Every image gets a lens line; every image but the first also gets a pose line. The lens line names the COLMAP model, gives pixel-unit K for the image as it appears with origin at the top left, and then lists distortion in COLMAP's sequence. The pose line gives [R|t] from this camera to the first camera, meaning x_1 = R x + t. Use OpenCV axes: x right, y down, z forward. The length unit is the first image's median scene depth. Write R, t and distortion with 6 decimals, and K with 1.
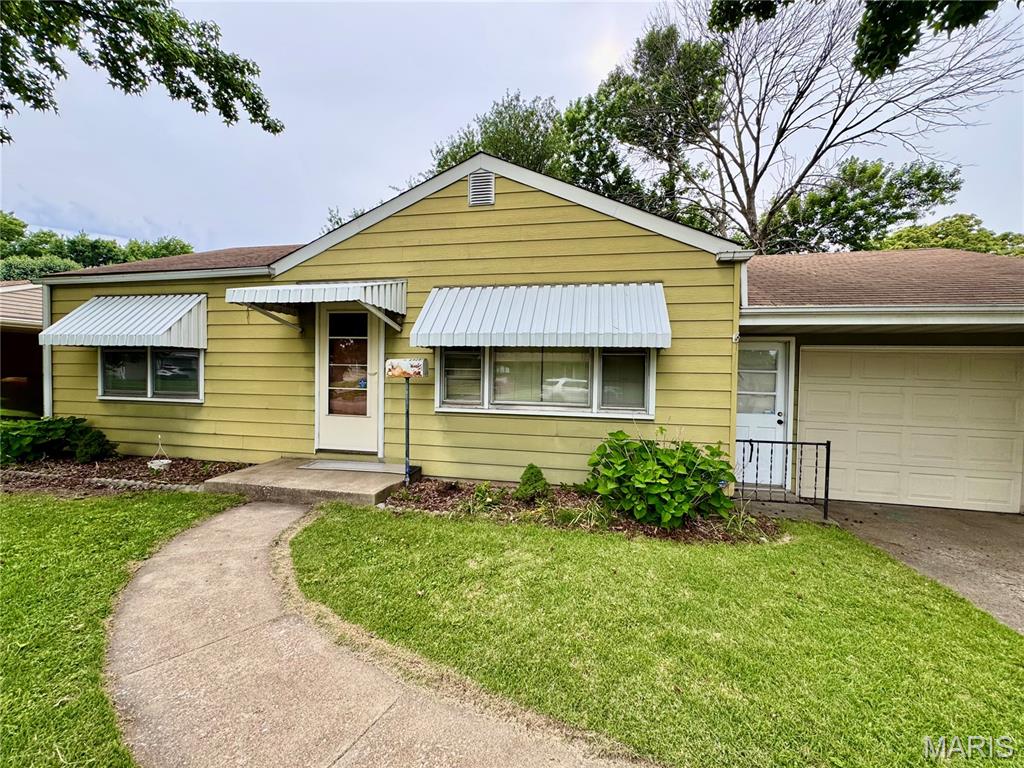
lens RADIAL K [[405.9, 0, 512.0], [0, 405.9, 384.0], [0, 0, 1]] dist [0.000043, -0.000111]
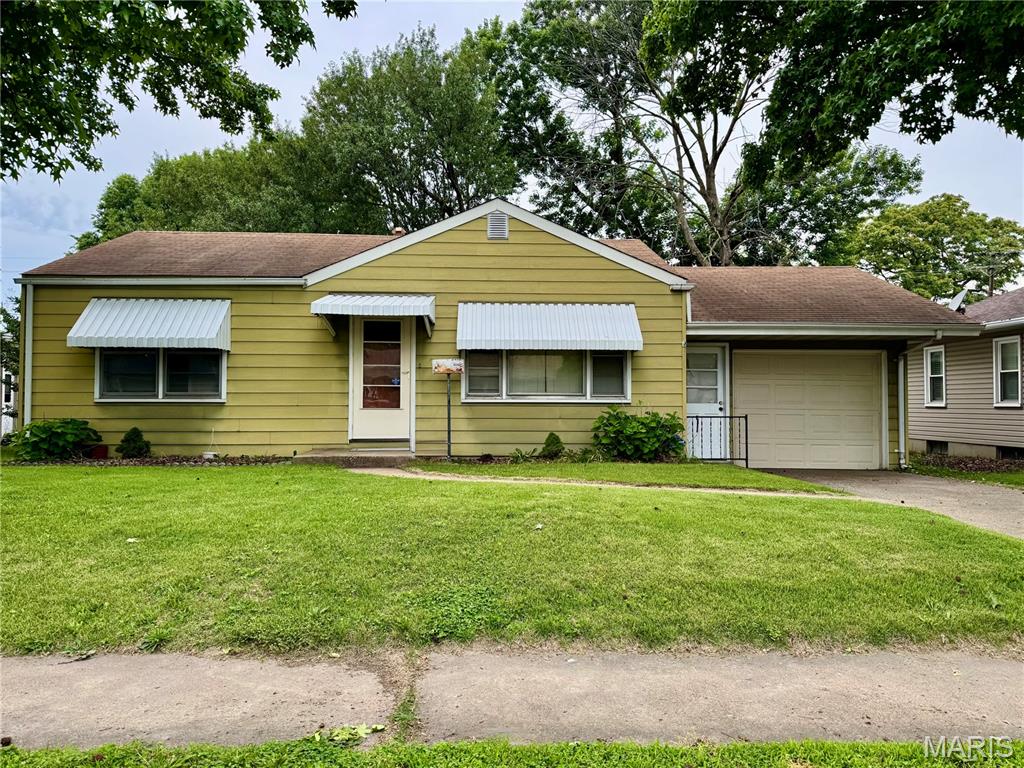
lens RADIAL K [[710.0, 0, 512.0], [0, 710.0, 384.0], [0, 0, 1]] dist [0.112056, -0.140379]
pose [[0.972980, -0.008263, 0.230743, -0.502203], [0.020659, 0.998467, -0.051358, 0.117444], [-0.229965, 0.054738, 0.971658, -1.050545]]
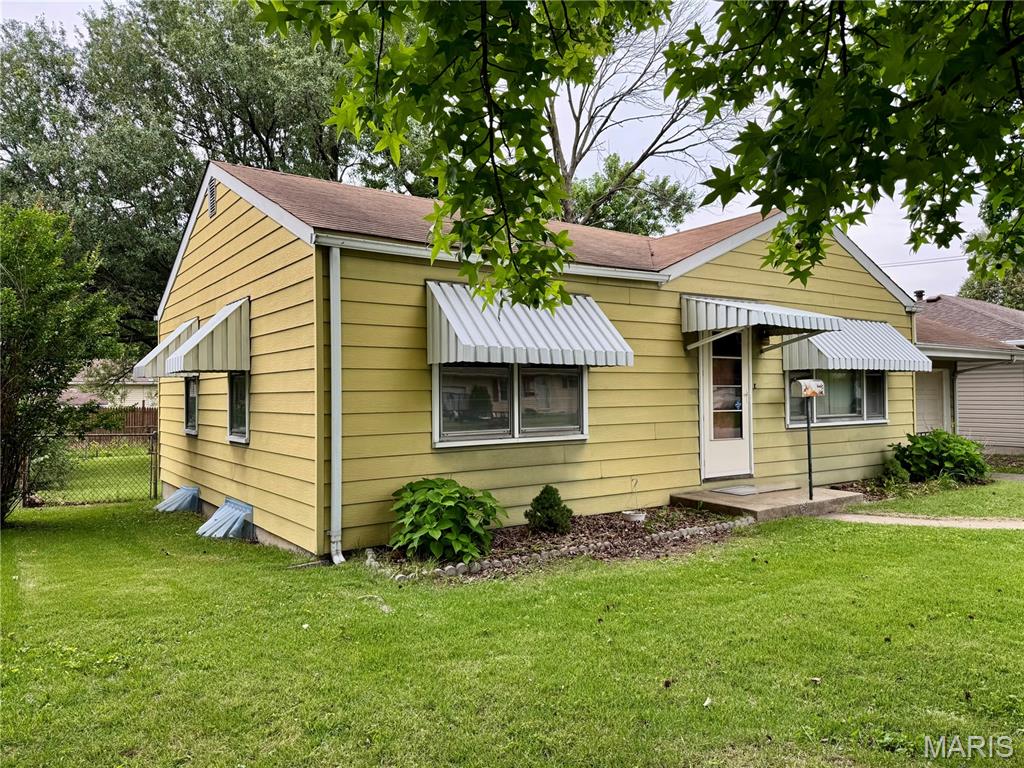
lens RADIAL K [[720.3, 0, 493.8], [0, 720.3, 385.8], [0, 0, 1]] dist [0.098337, -0.146096]
pose [[0.699189, -0.015020, 0.714779, -1.972781], [0.039407, 0.999069, -0.017554, -0.038372], [-0.713850, 0.040441, 0.699130, 0.190366]]
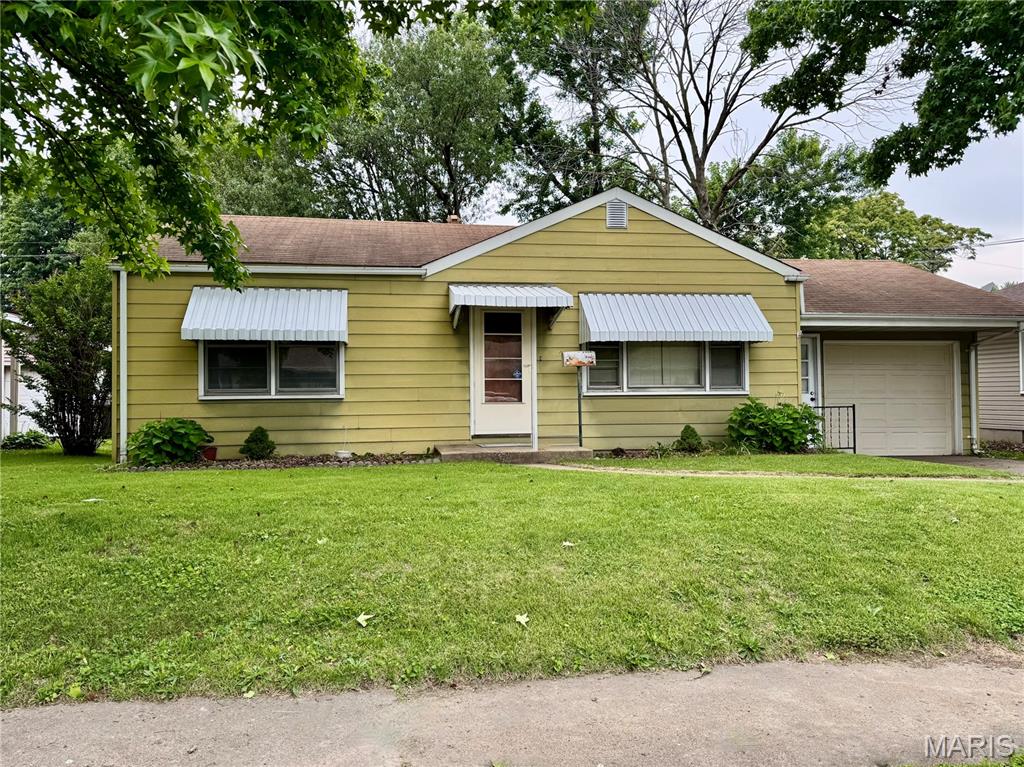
lens RADIAL K [[720.3, 0, 493.8], [0, 720.3, 385.3], [0, 0, 1]] dist [0.098337, -0.146096]
pose [[0.941244, -0.020505, 0.337104, -1.082808], [0.034486, 0.998773, -0.035536, 0.096833], [-0.335962, 0.045073, 0.940796, -0.855404]]
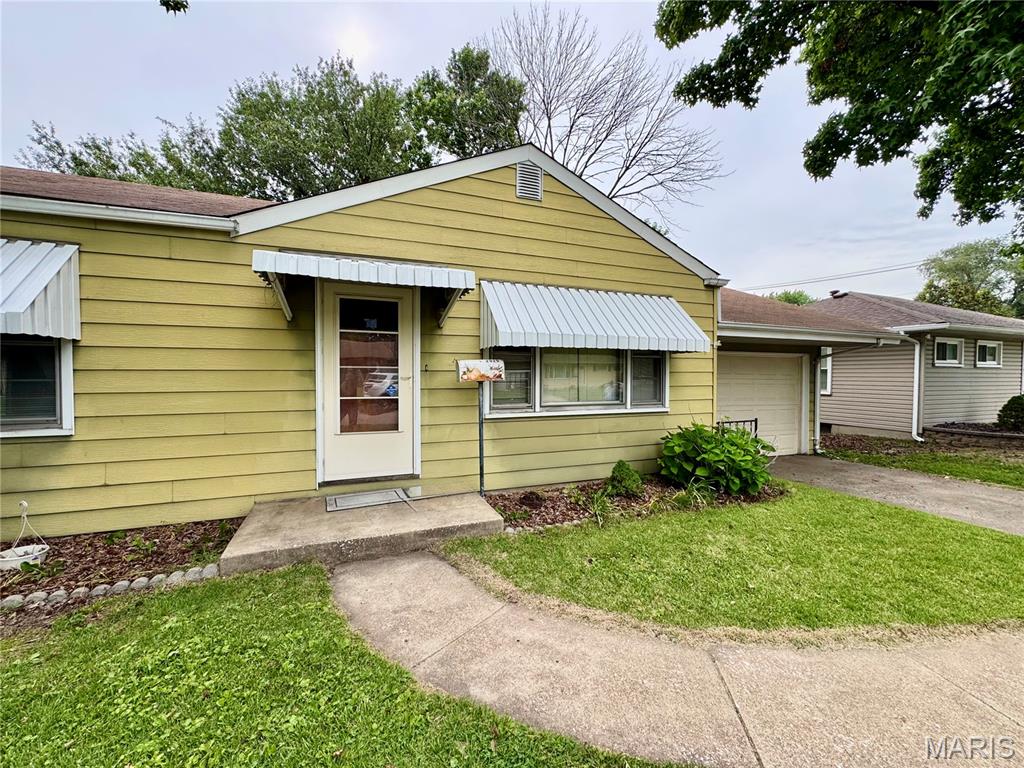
lens RADIAL K [[408.1, 0, 508.8], [0, 408.1, 383.7], [0, 0, 1]] dist [-0.001414, -0.000174]
pose [[0.845133, -0.027588, 0.533844, -0.583614], [0.026944, 0.999596, 0.009002, -0.014785], [-0.533877, 0.006776, 0.845535, 0.199590]]
